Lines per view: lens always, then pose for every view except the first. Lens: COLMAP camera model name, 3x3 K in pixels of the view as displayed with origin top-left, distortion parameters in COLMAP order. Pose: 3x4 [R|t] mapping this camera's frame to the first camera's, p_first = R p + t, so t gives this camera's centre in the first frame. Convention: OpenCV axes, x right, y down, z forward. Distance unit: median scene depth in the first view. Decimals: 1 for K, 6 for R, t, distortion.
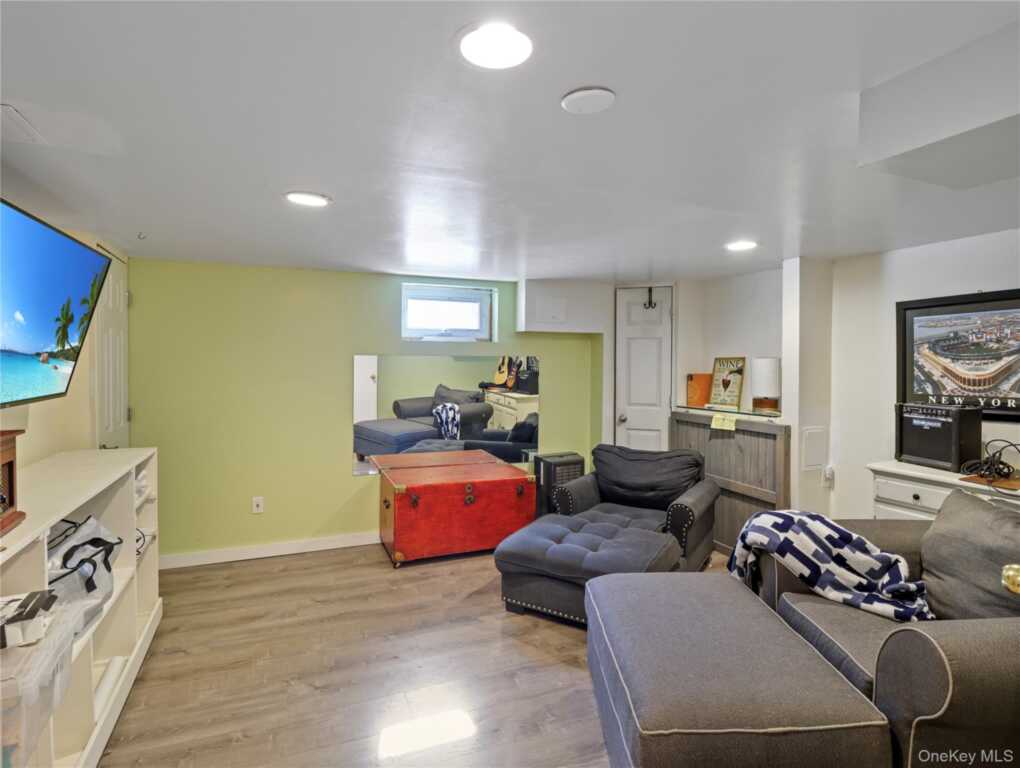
lens RADIAL K [[532.5, 0, 509.9], [0, 532.5, 371.1], [0, 0, 1]] dist [0.004354, -0.016608]
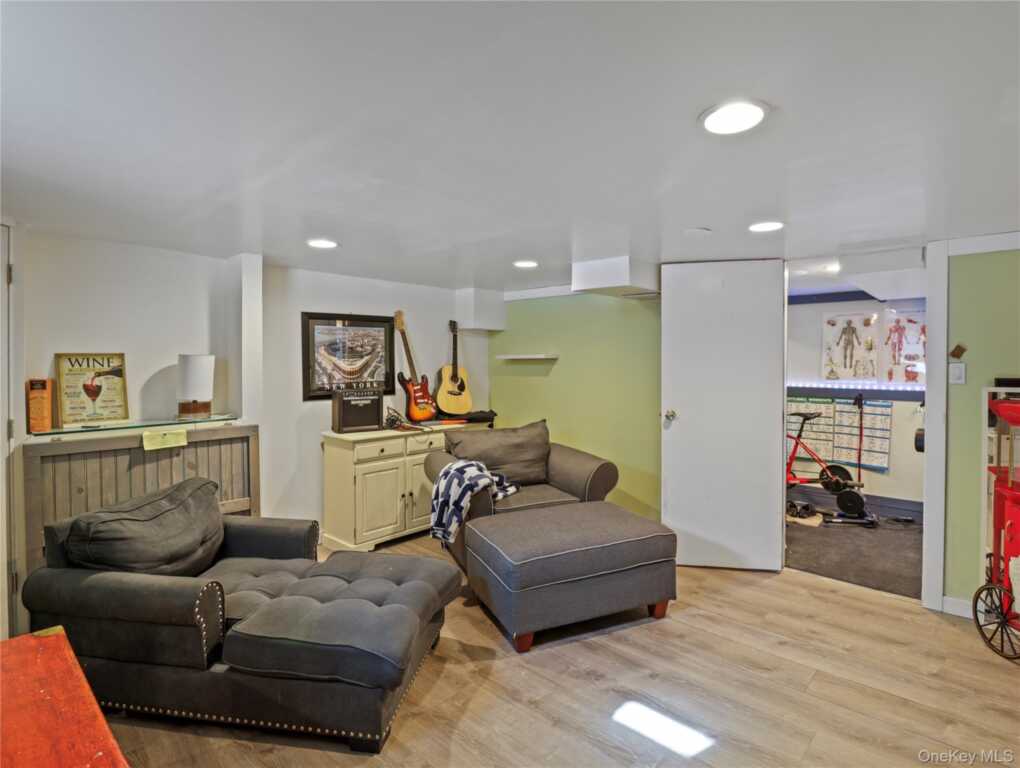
lens RADIAL K [[532.5, 0, 509.9], [0, 532.5, 371.1], [0, 0, 1]] dist [0.004354, -0.016608]
pose [[-0.404318, -0.015339, 0.914490, -0.627481], [0.018910, 0.999505, 0.025125, -0.012906], [-0.914423, 0.027452, -0.403828, 1.089654]]
